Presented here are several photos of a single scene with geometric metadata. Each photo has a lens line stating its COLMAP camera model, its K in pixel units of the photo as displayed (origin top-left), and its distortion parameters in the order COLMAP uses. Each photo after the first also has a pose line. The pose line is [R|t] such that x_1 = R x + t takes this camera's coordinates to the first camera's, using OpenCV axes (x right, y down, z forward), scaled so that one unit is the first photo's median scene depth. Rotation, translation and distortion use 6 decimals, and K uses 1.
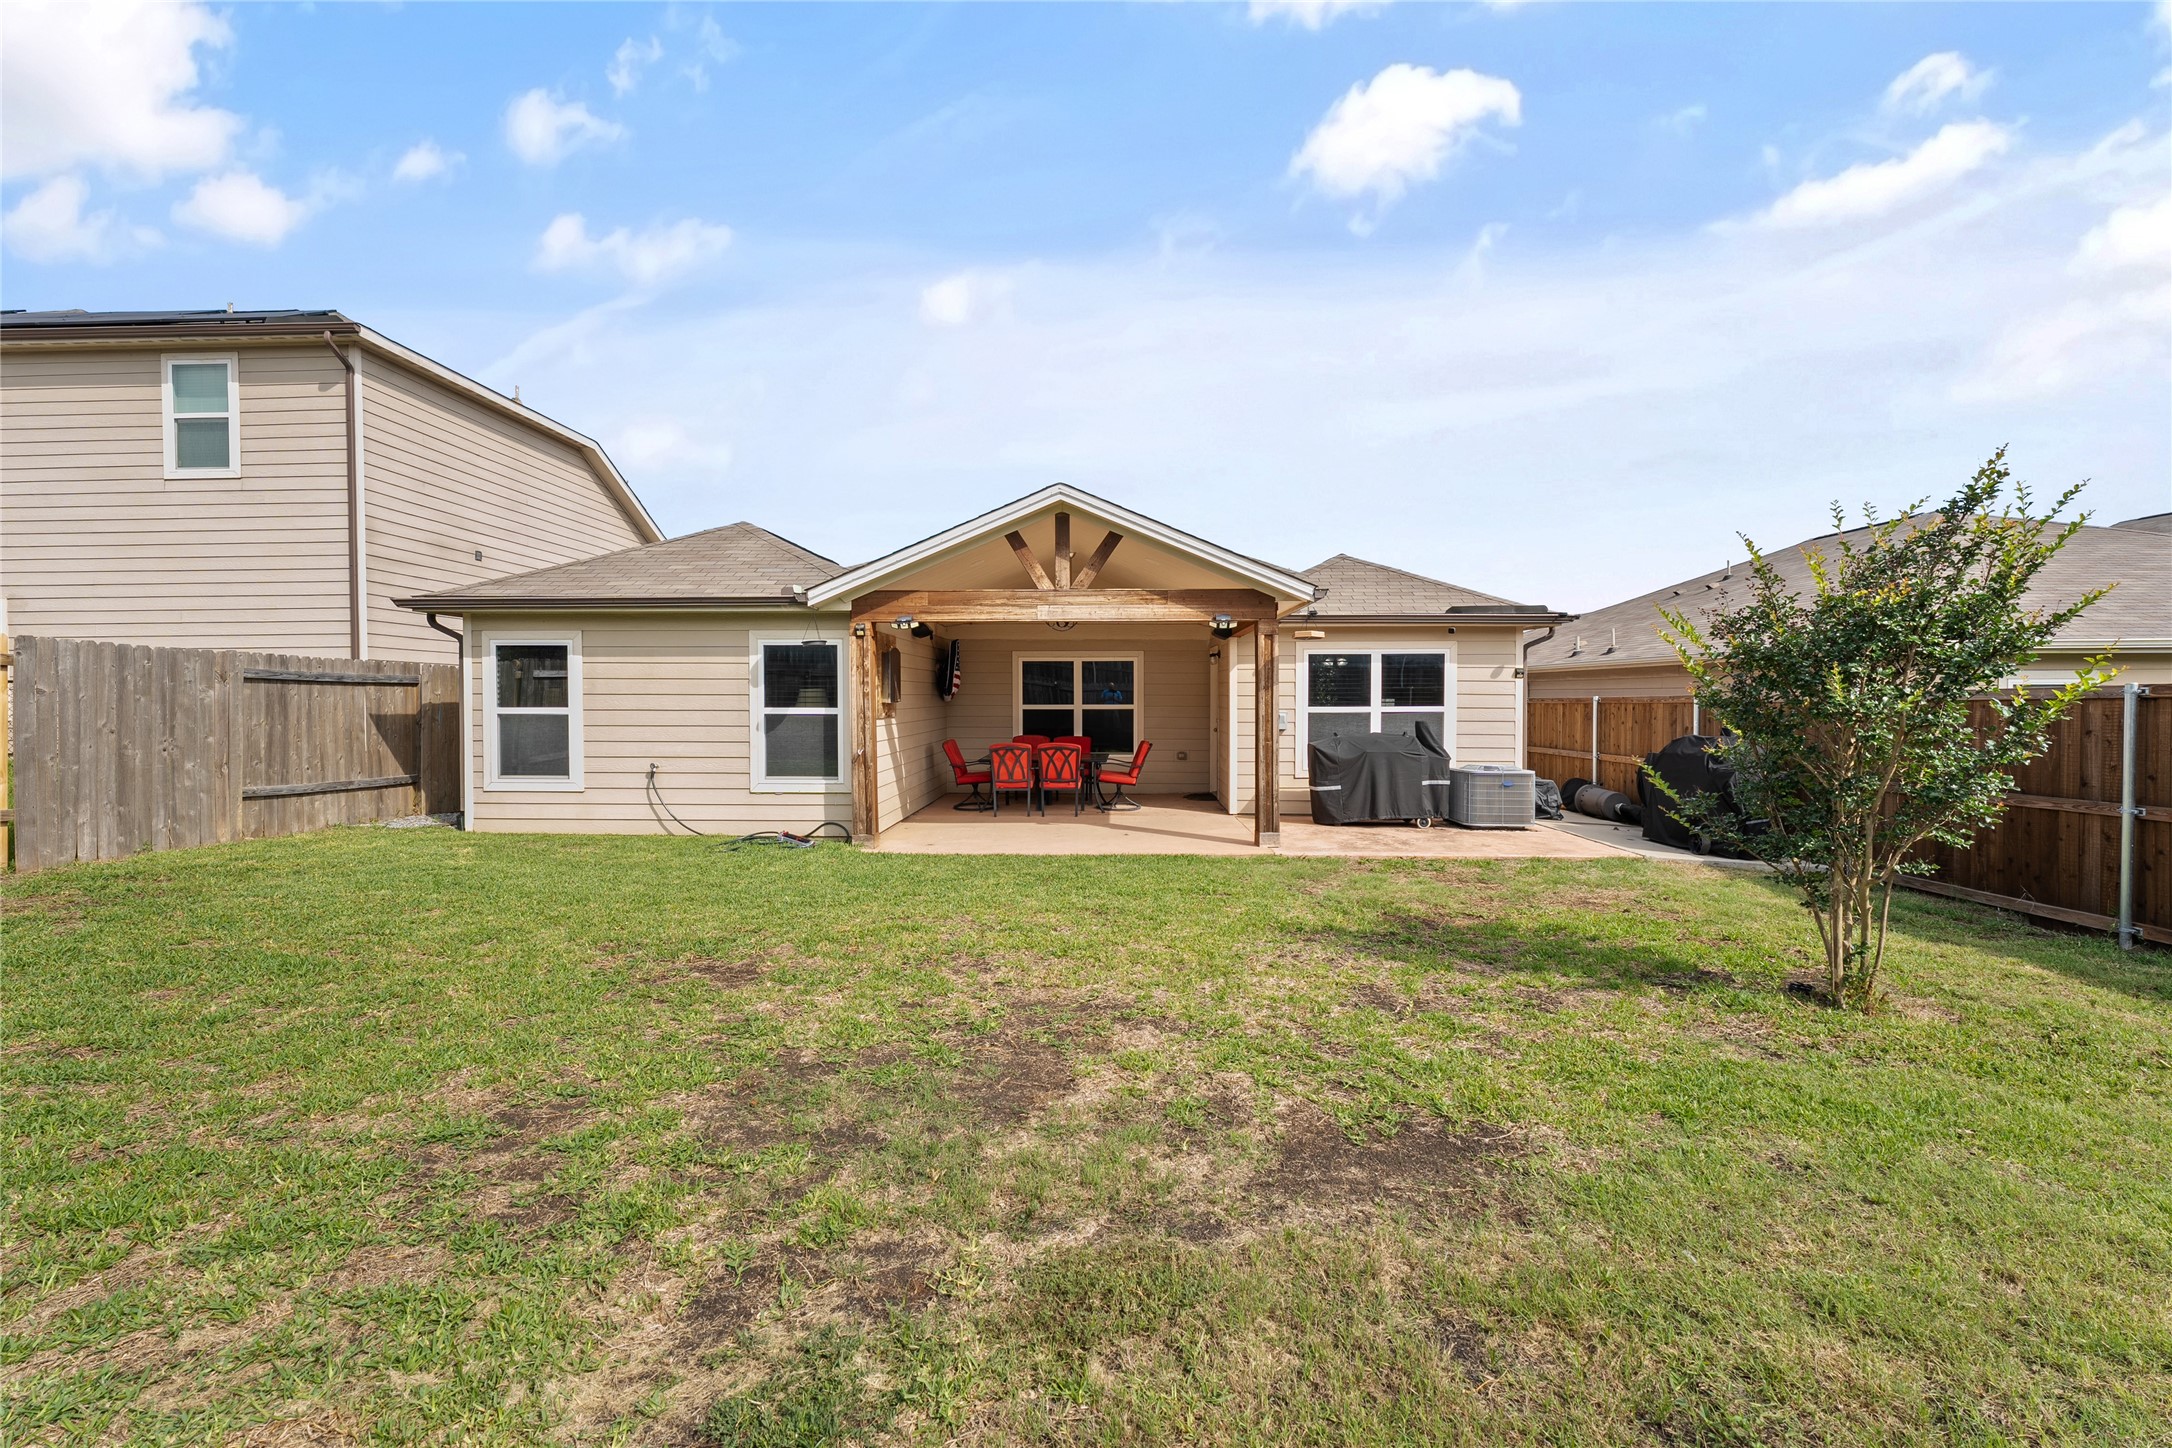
lens RADIAL K [[946.8, 0, 1086.0], [0, 946.8, 724.0], [0, 0, 1]] dist [-0.000507, 0.000059]
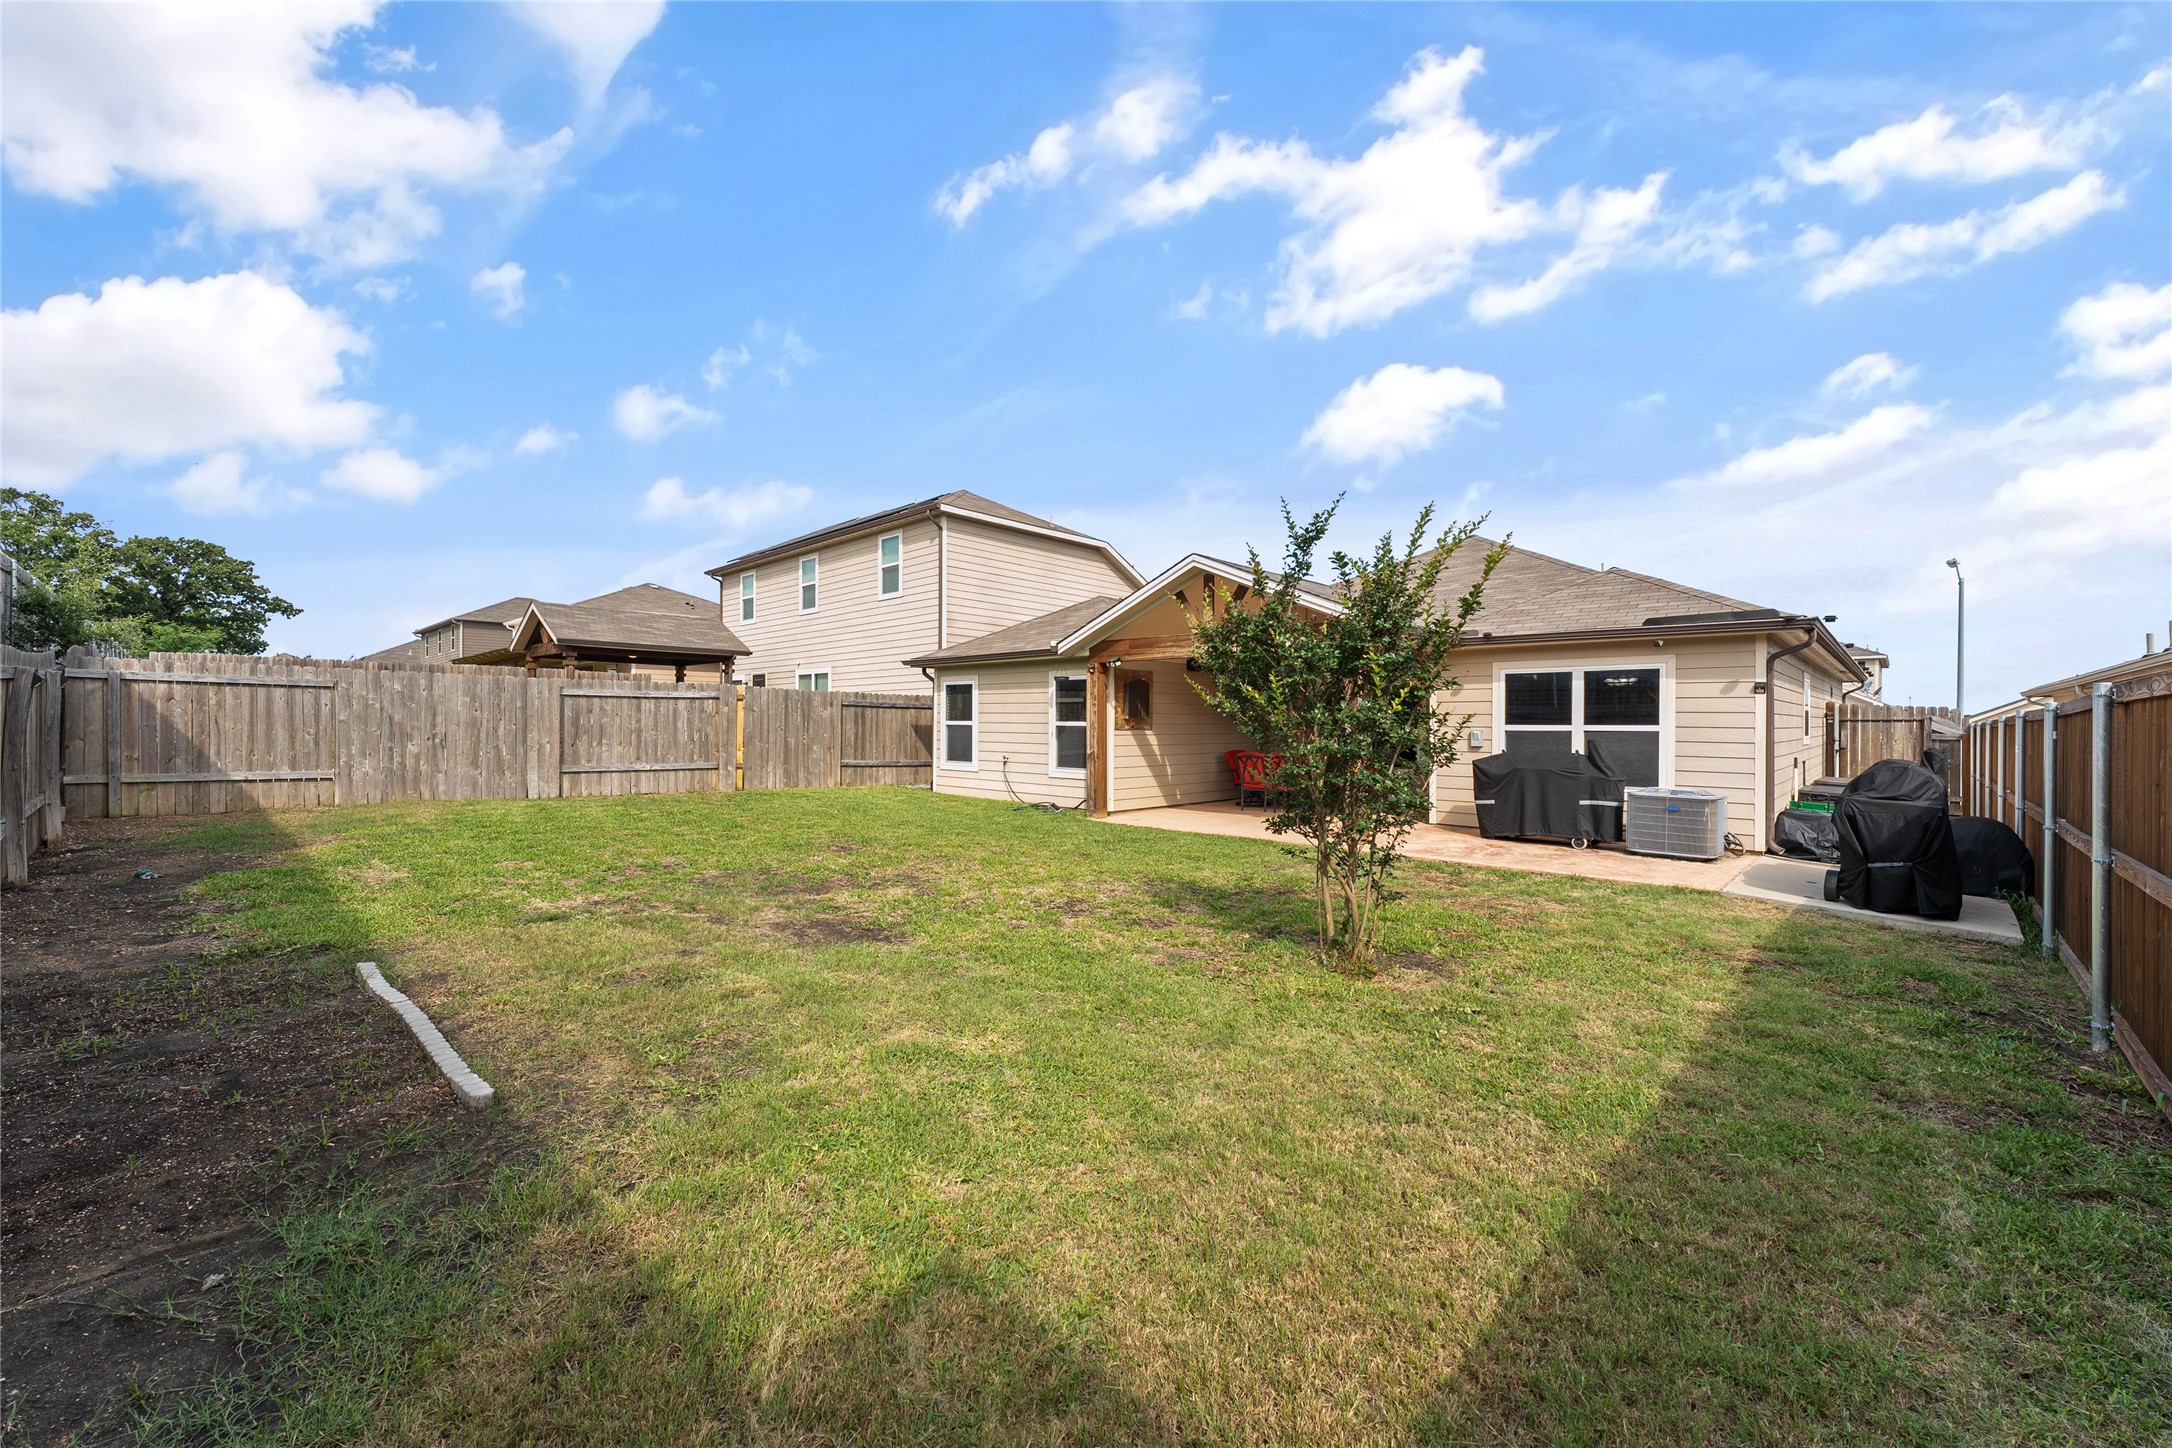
lens RADIAL K [[870.3, 0, 1086.0], [0, 870.3, 724.0], [0, 0, 1]] dist [-0.000468, -0.000262]
pose [[0.744683, 0.005721, -0.667394, 0.609425], [-0.025475, 0.999478, -0.019858, 0.012933], [0.666932, 0.031790, 0.744440, -0.006817]]
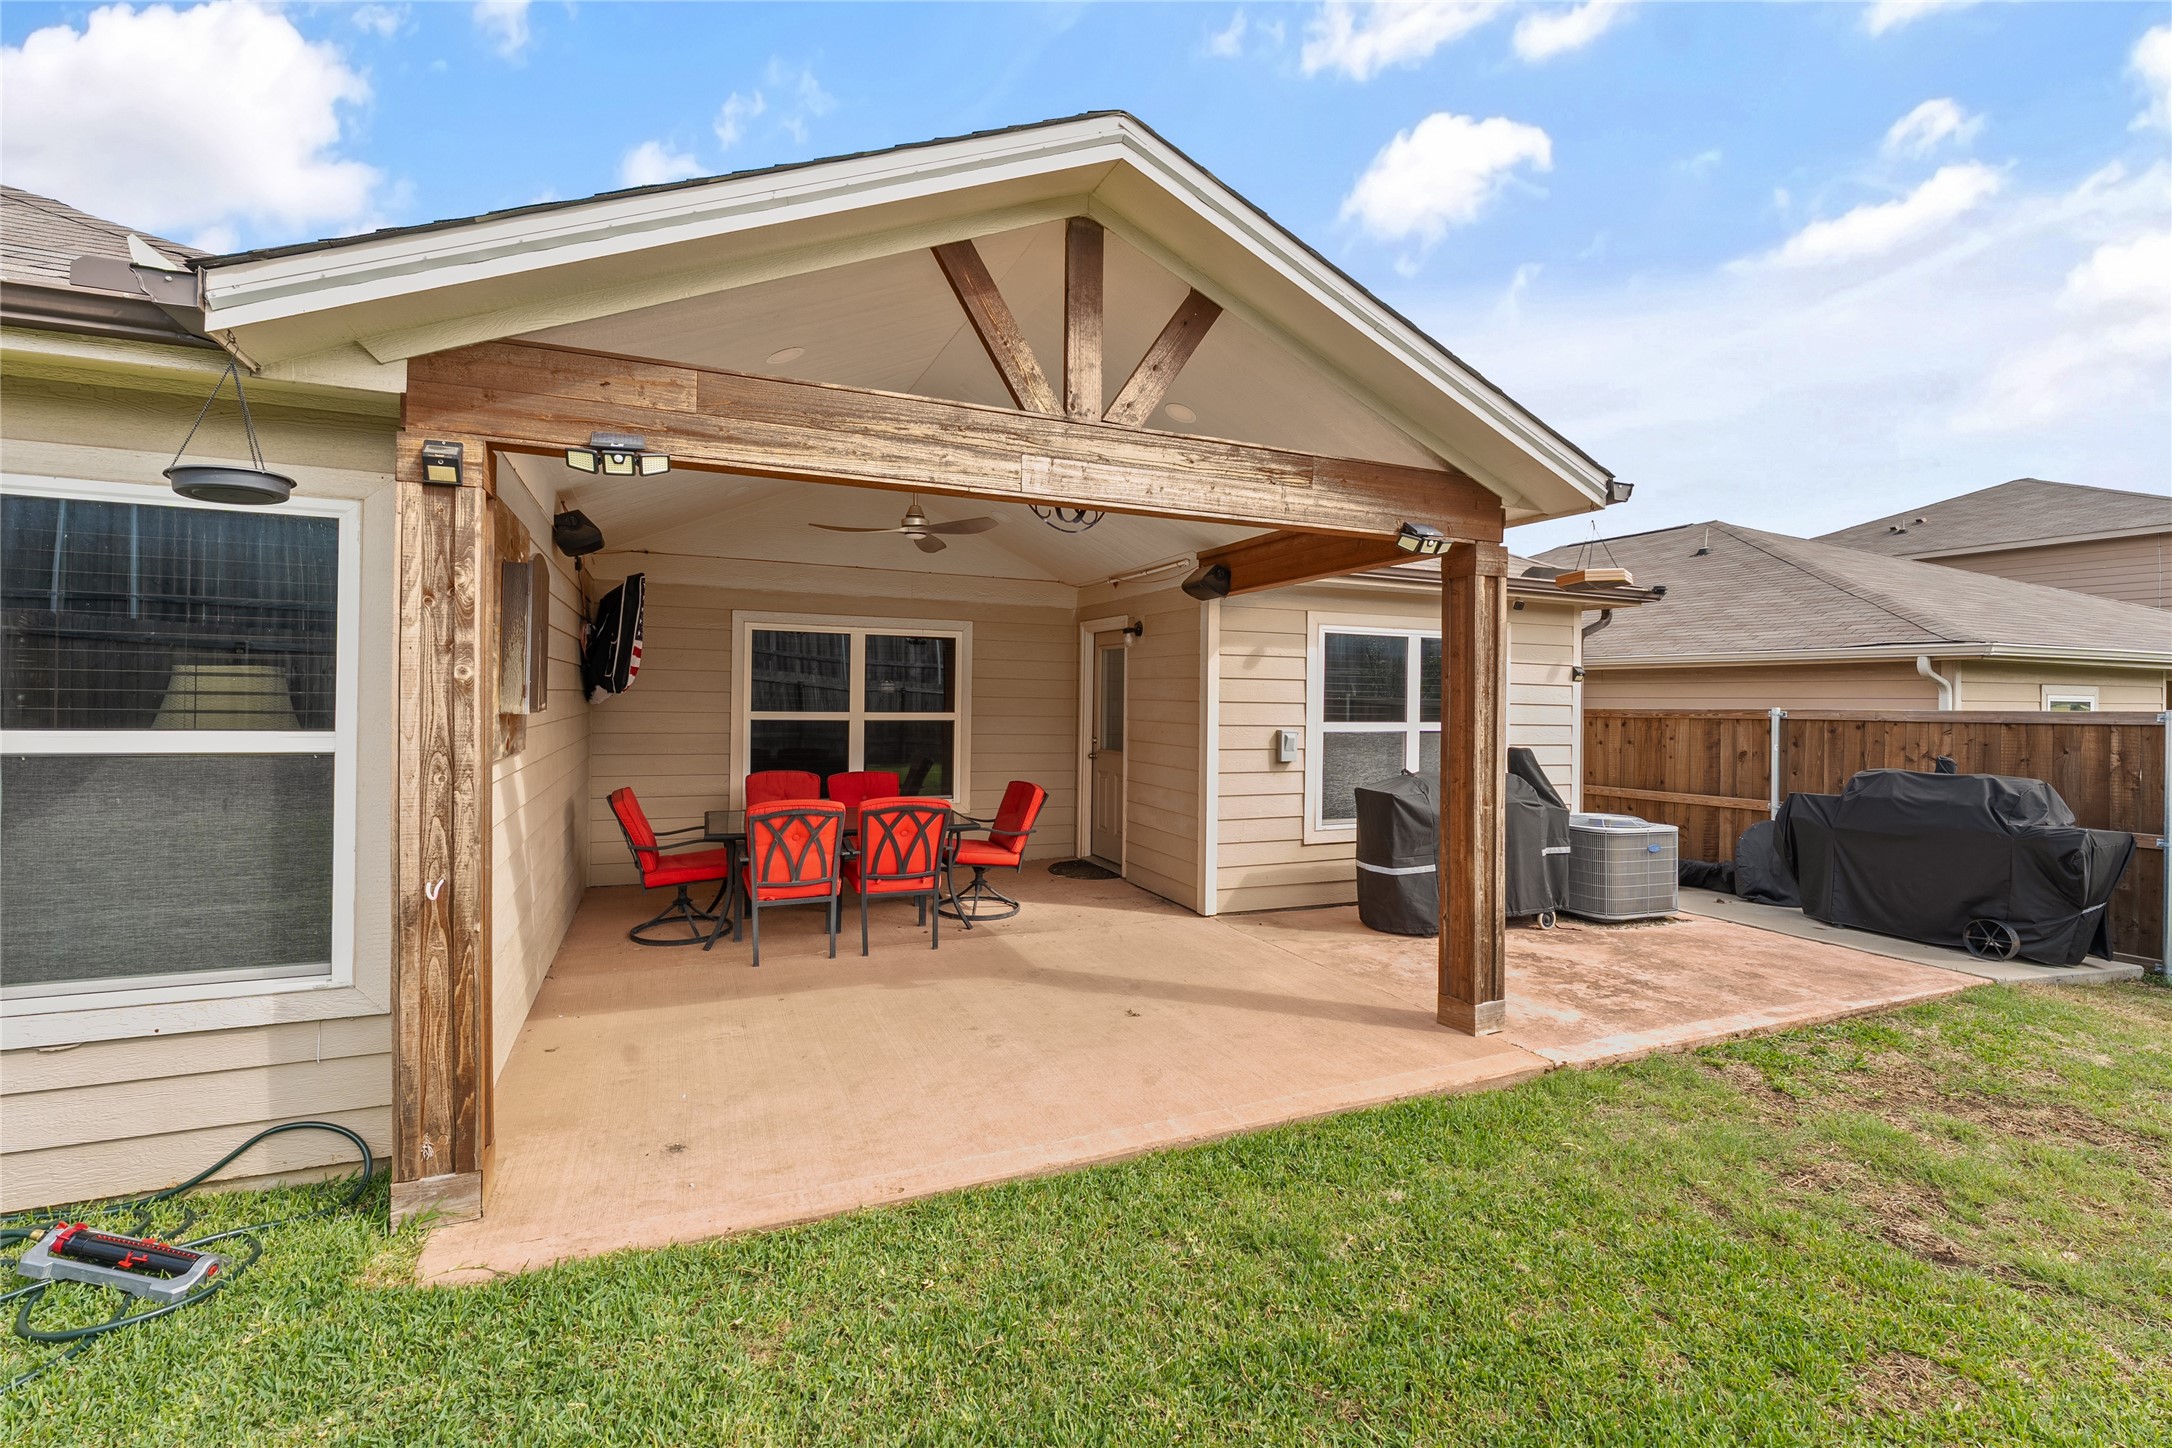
lens RADIAL K [[946.7, 0, 1088.0], [0, 946.7, 697.7], [0, 0, 1]] dist [-0.001814, -0.000119]
pose [[0.905707, 0.014042, 0.423672, -0.169444], [-0.002619, 0.999618, -0.027531, -0.019521], [-0.423896, 0.023826, 0.905397, 0.614443]]
